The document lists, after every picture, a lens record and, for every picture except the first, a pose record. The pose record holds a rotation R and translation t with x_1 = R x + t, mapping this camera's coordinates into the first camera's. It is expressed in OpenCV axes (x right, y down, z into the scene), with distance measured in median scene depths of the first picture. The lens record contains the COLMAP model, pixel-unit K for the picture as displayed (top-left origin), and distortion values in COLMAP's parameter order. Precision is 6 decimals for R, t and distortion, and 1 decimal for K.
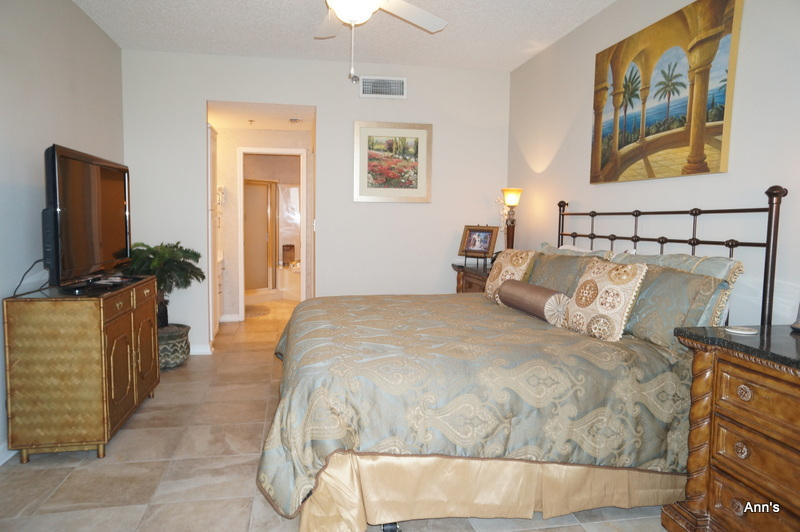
lens RADIAL K [[540.8, 0, 396.2], [0, 540.8, 264.4], [0, 0, 1]] dist [0.002250, 0.020207]
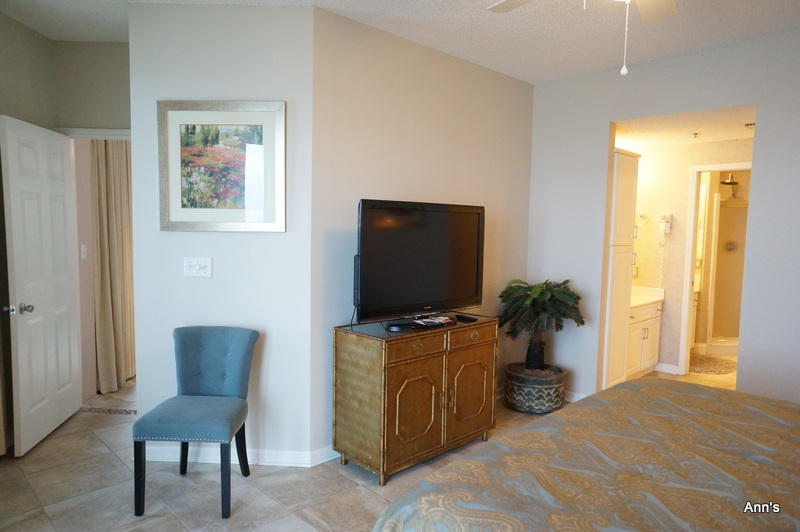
lens RADIAL K [[540.8, 0, 400.3], [0, 540.8, 267.6], [0, 0, 1]] dist [0.002250, 0.020207]
pose [[0.565088, 0.066577, -0.822340, 0.141119], [-0.082469, 0.996305, 0.023992, -0.044210], [0.820898, 0.054260, 0.568491, 0.169262]]
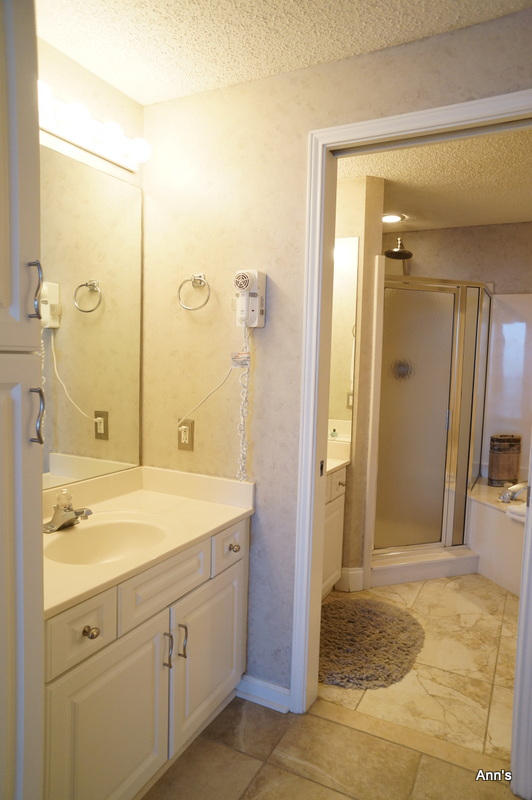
lens RADIAL K [[540.8, 0, 267.8], [0, 540.8, 401.7], [0, 0, 1]] dist [0.002250, 0.020207]
pose [[0.794313, 0.061660, -0.604371, -0.125359], [-0.070343, 0.997479, 0.009315, -0.073092], [0.603422, 0.035114, 0.796649, 0.740089]]
